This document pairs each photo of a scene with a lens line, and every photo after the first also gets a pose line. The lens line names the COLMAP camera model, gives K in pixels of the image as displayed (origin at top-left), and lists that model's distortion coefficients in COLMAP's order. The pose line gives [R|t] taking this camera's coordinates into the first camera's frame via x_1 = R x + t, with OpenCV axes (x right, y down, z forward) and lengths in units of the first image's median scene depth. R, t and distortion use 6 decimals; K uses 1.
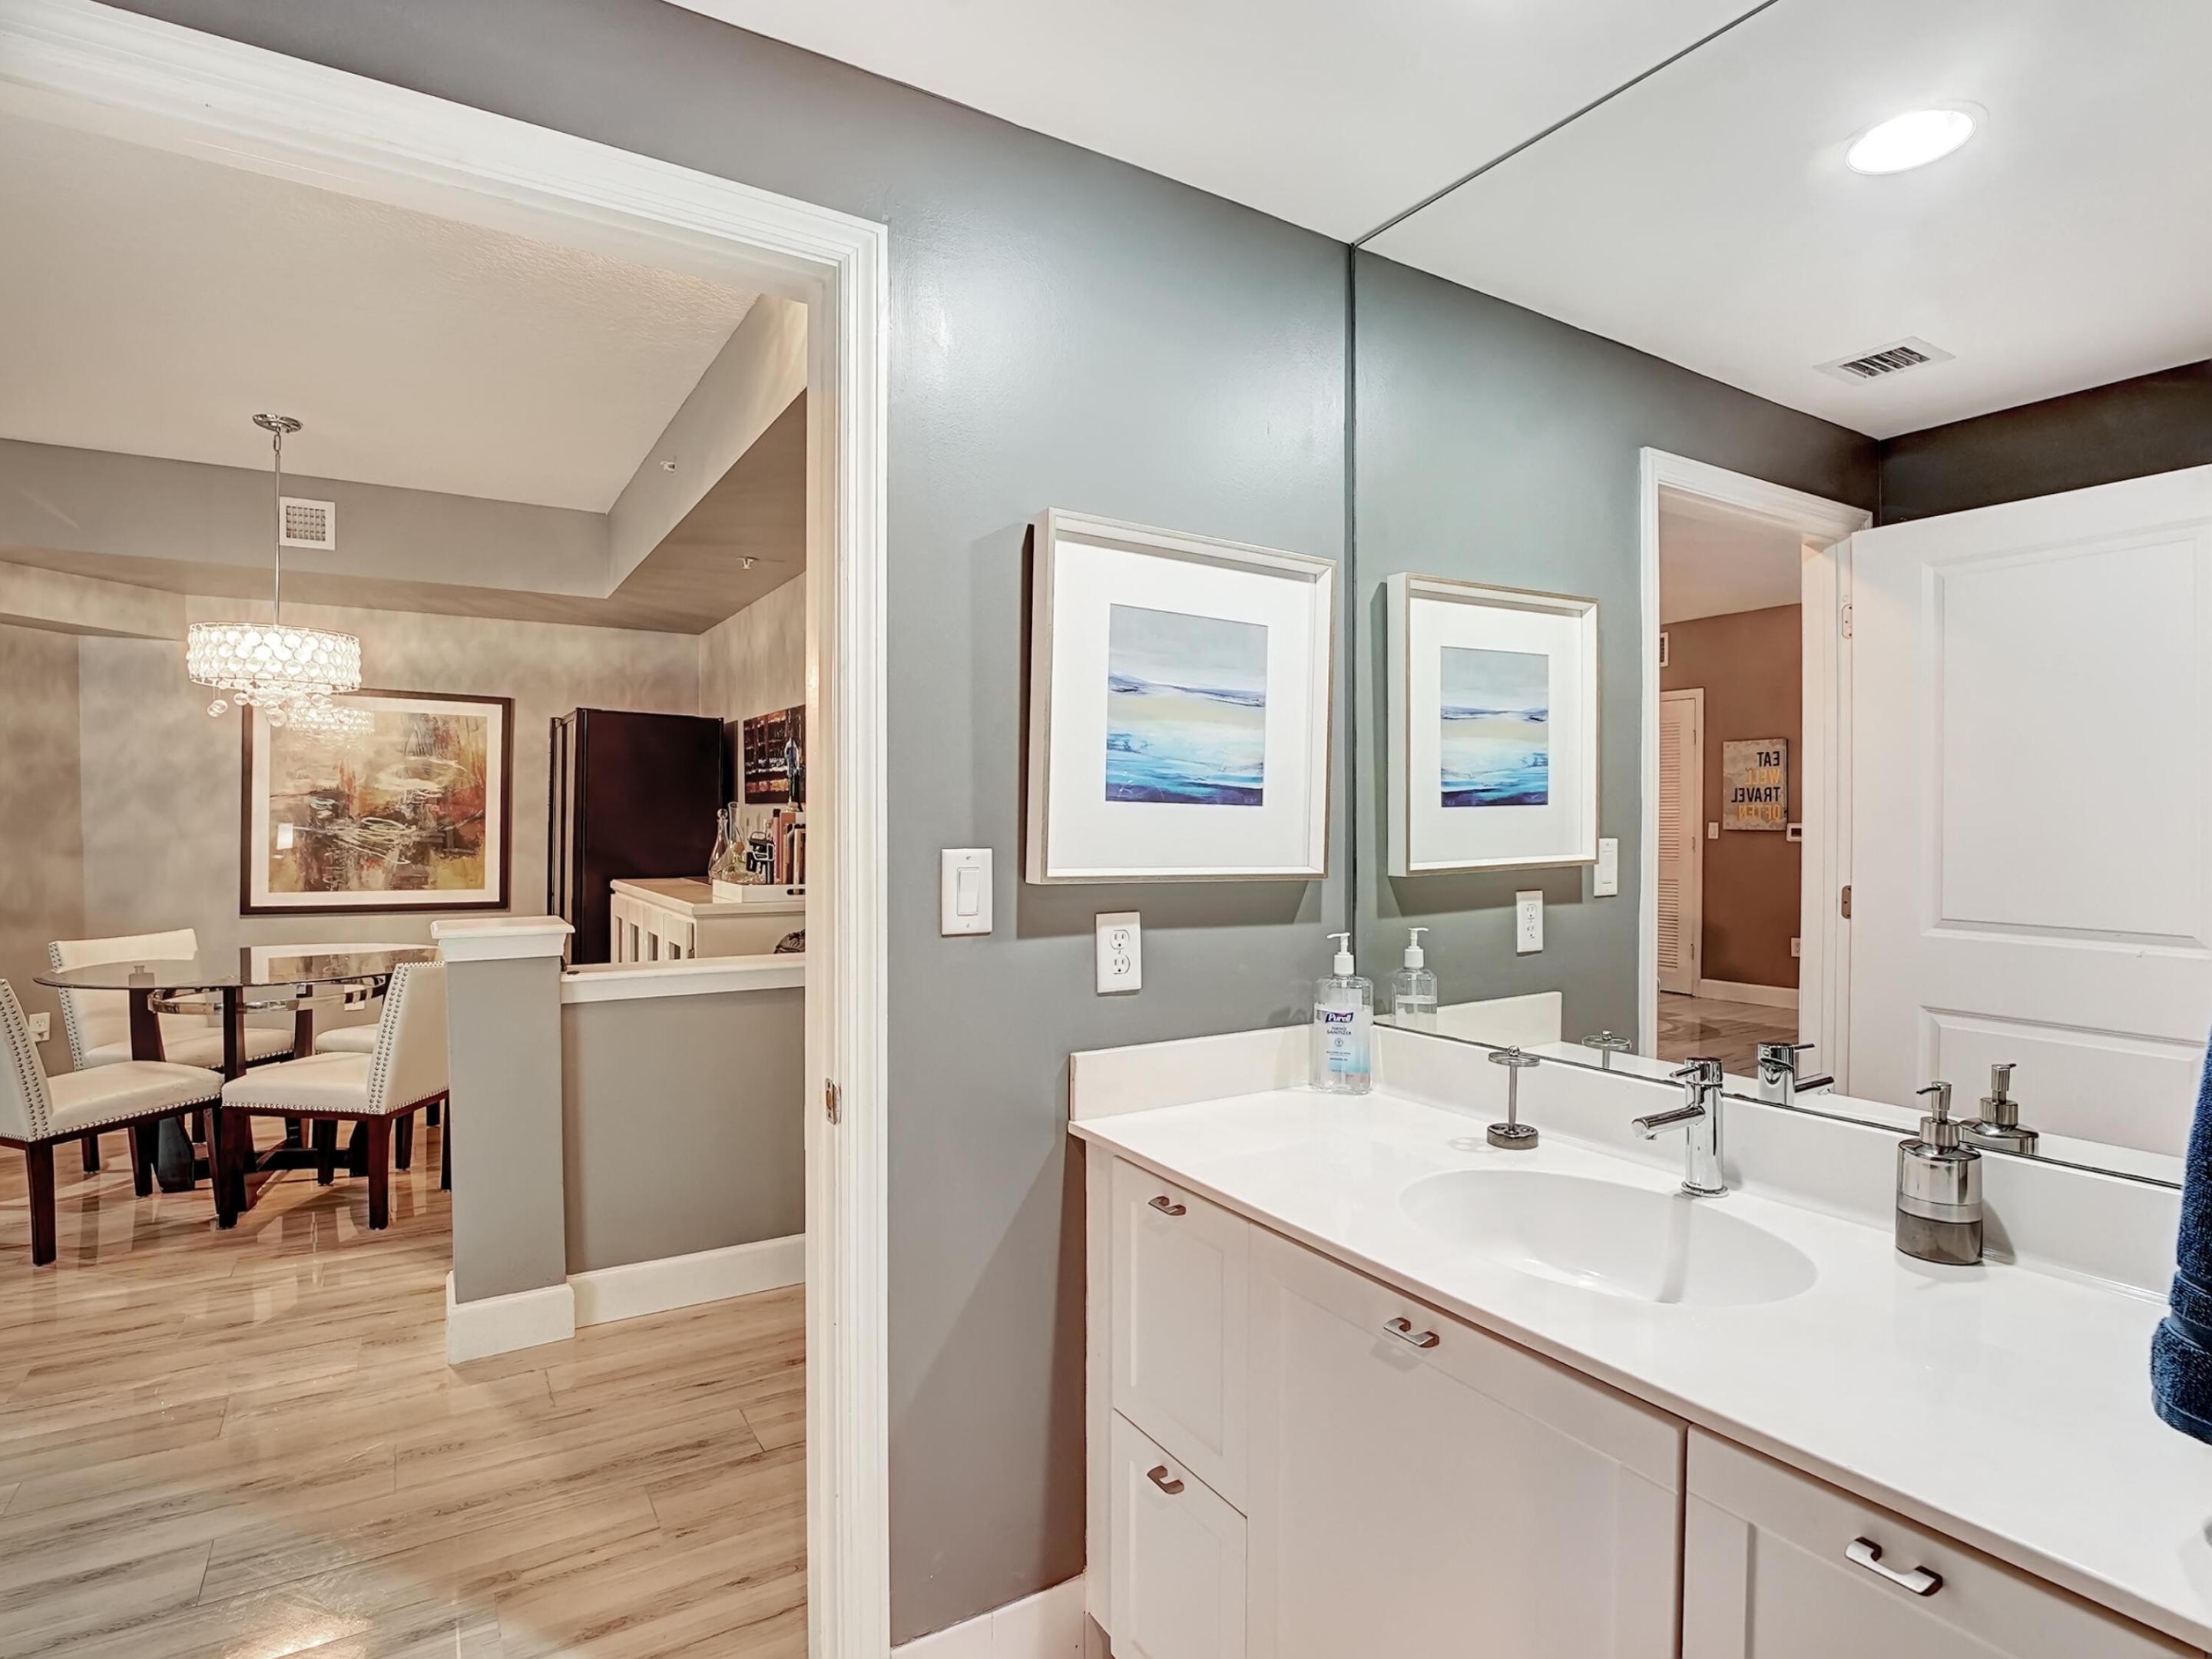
lens RADIAL K [[1090.8, 0, 1099.2], [0, 1090.8, 821.4], [0, 0, 1]] dist [-0.008097, -0.002336]
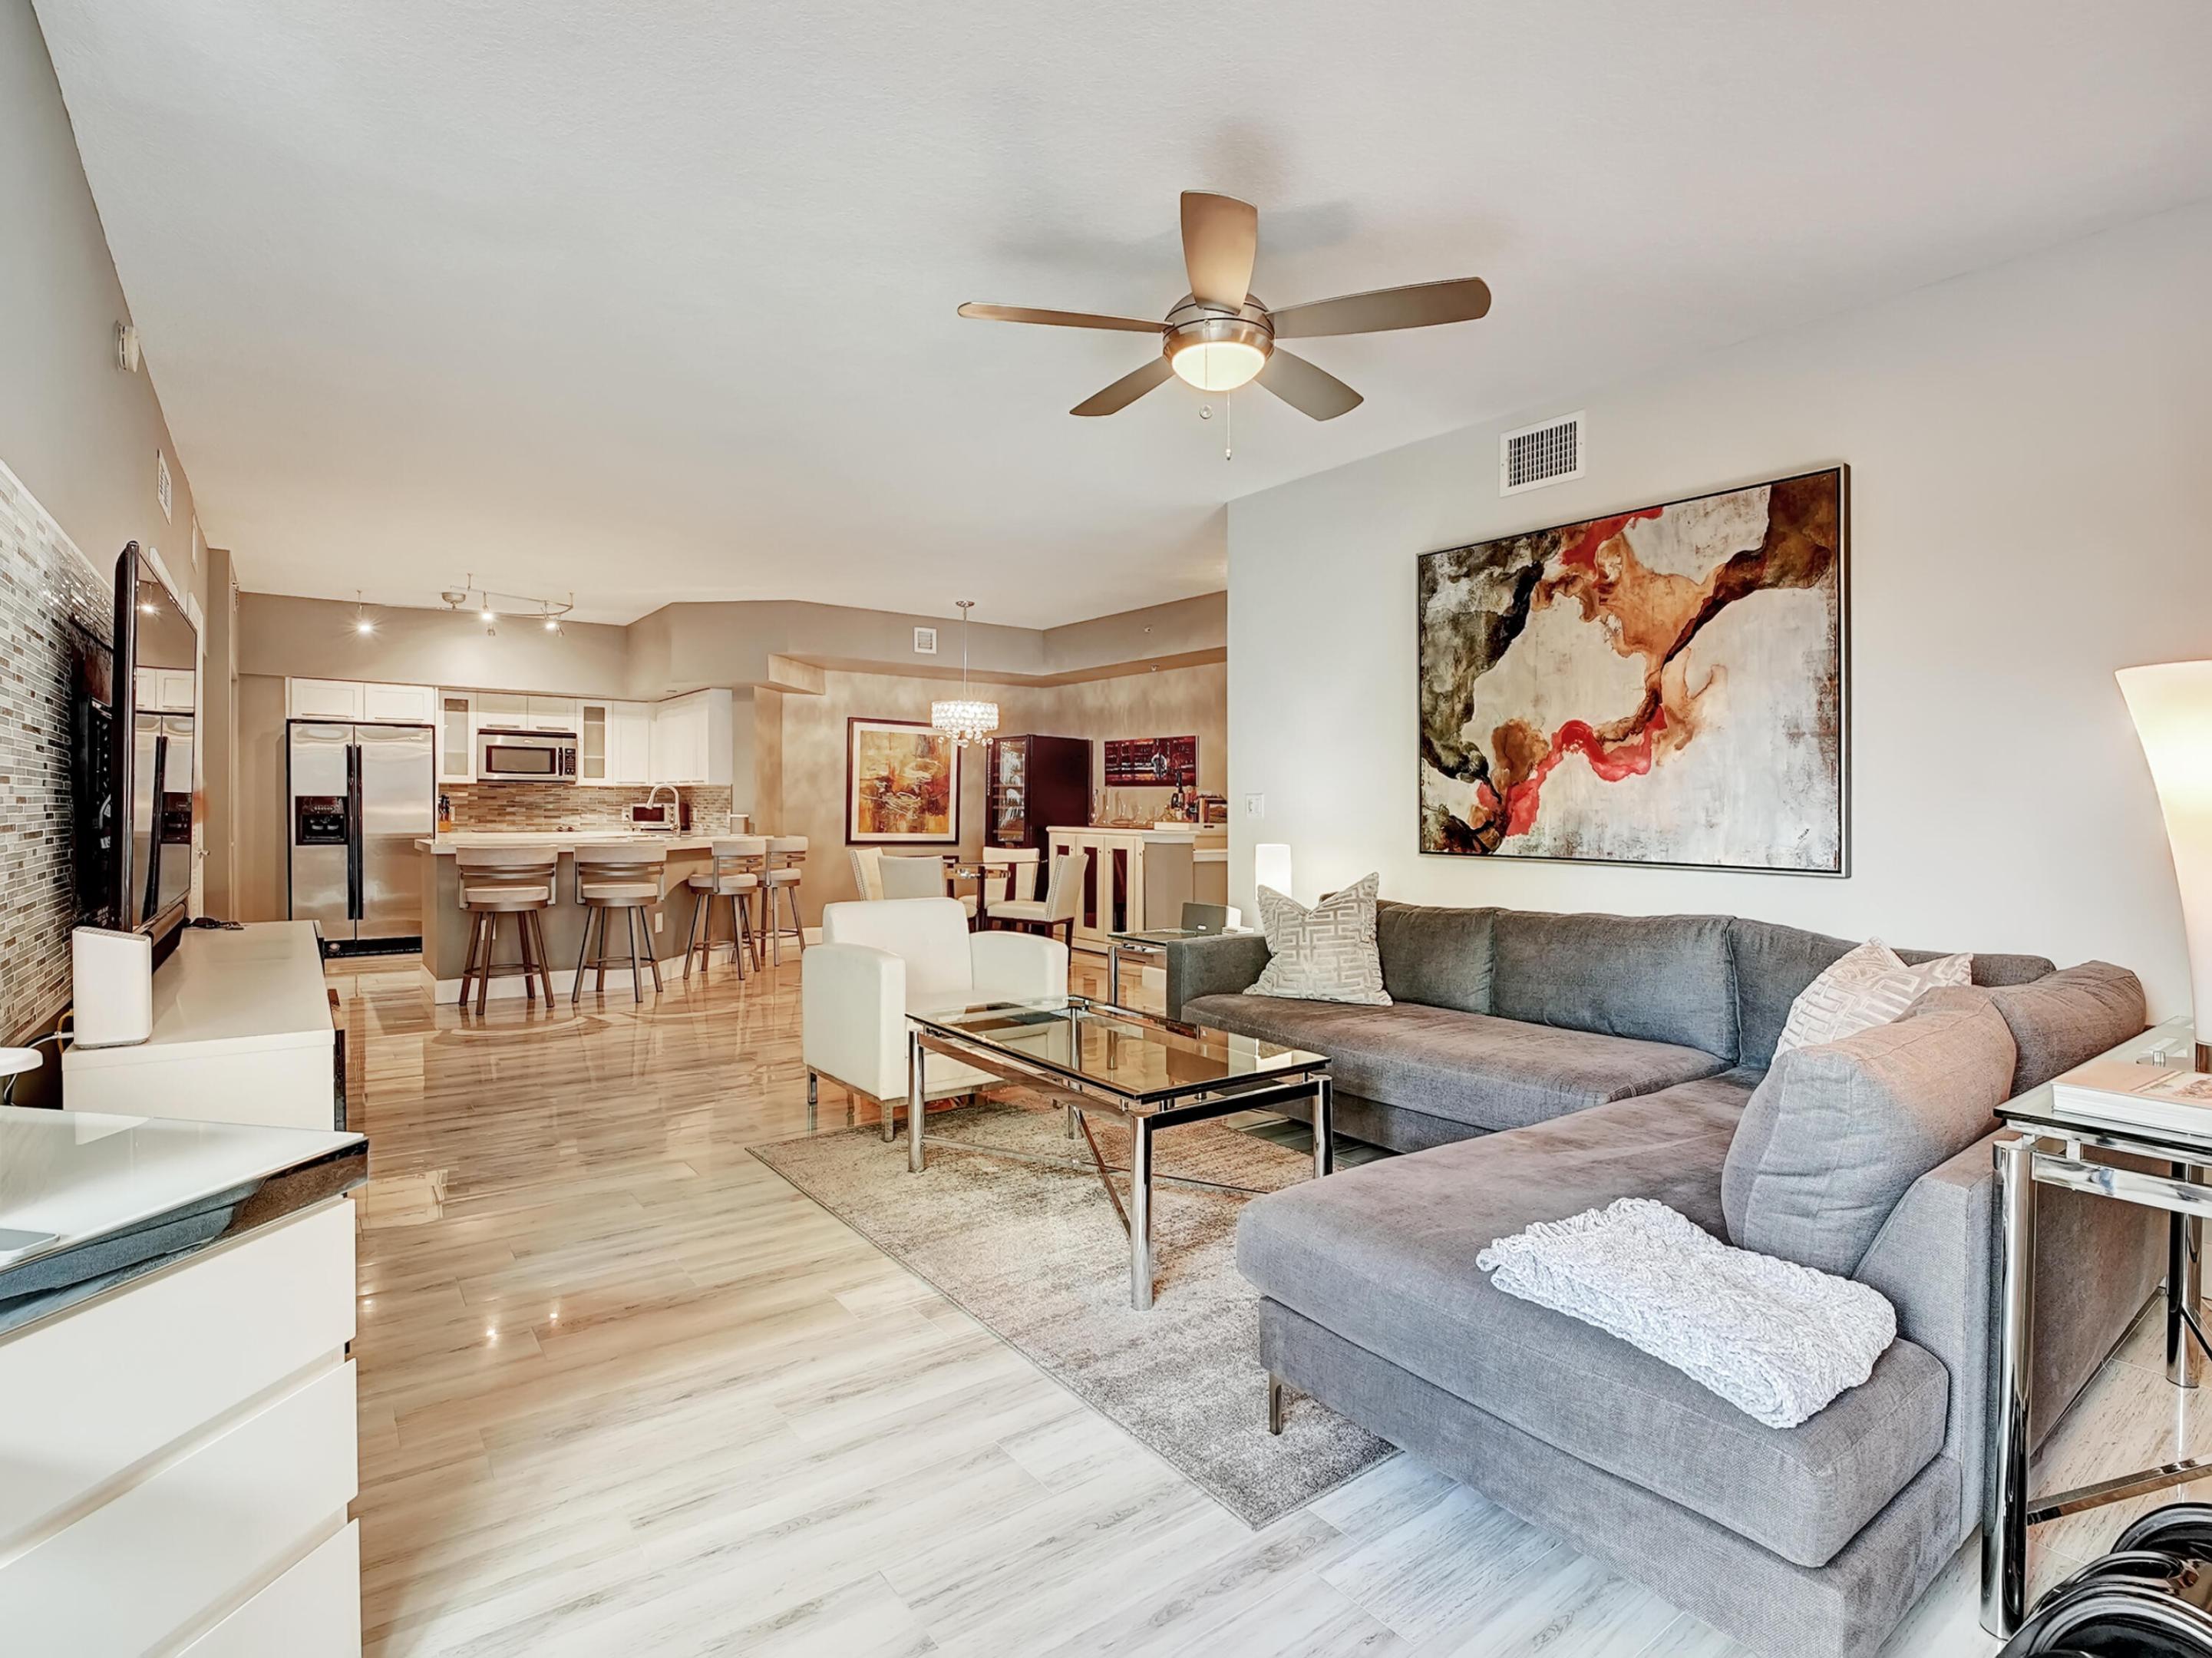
lens RADIAL K [[1090.8, 0, 1107.4], [0, 1090.8, 830.3], [0, 0, 1]] dist [-0.008097, -0.002336]
pose [[0.996880, 0.005099, 0.078767, -0.479399], [-0.006546, 0.999814, 0.018124, 0.025047], [-0.078660, -0.018583, 0.996728, -0.845827]]
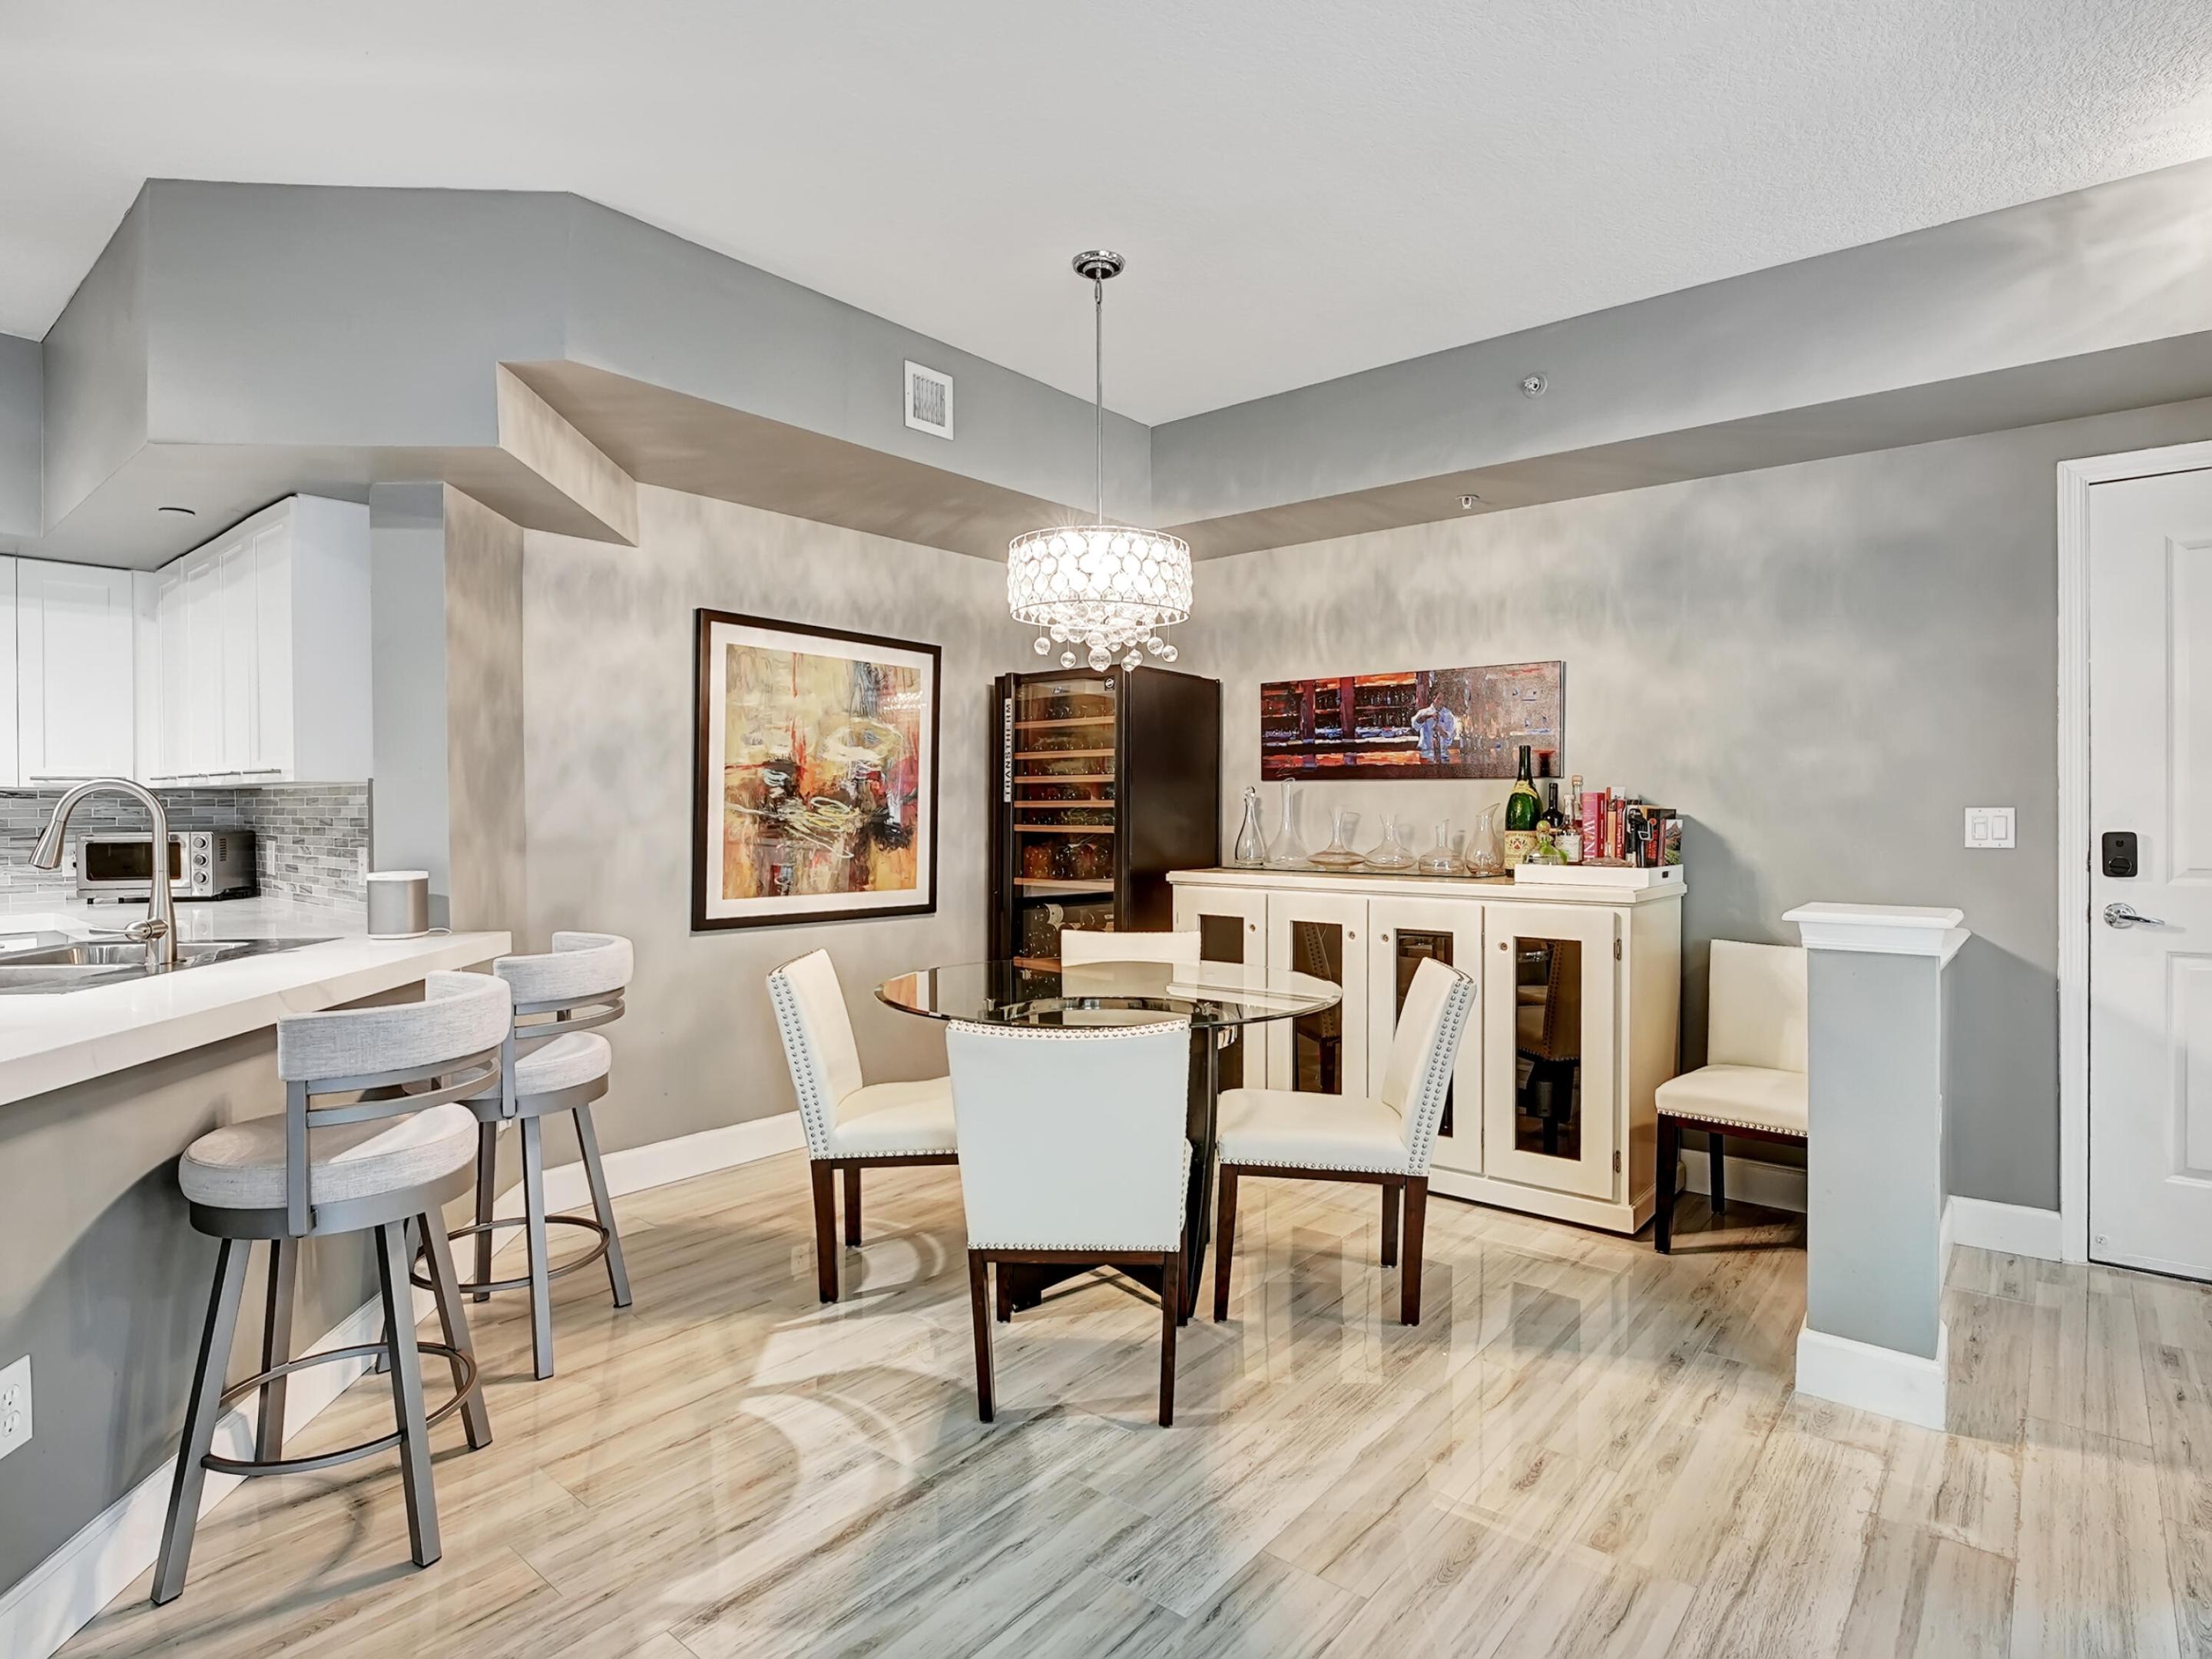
lens RADIAL K [[1158.0, 0, 1095.7], [0, 1158.0, 815.5], [0, 0, 1]] dist [-0.018278, -0.000117]
pose [[0.952705, -0.006587, 0.303827, -0.743874], [0.005735, 0.999977, 0.003697, 0.007445], [-0.303844, -0.001780, 0.952720, 0.178453]]
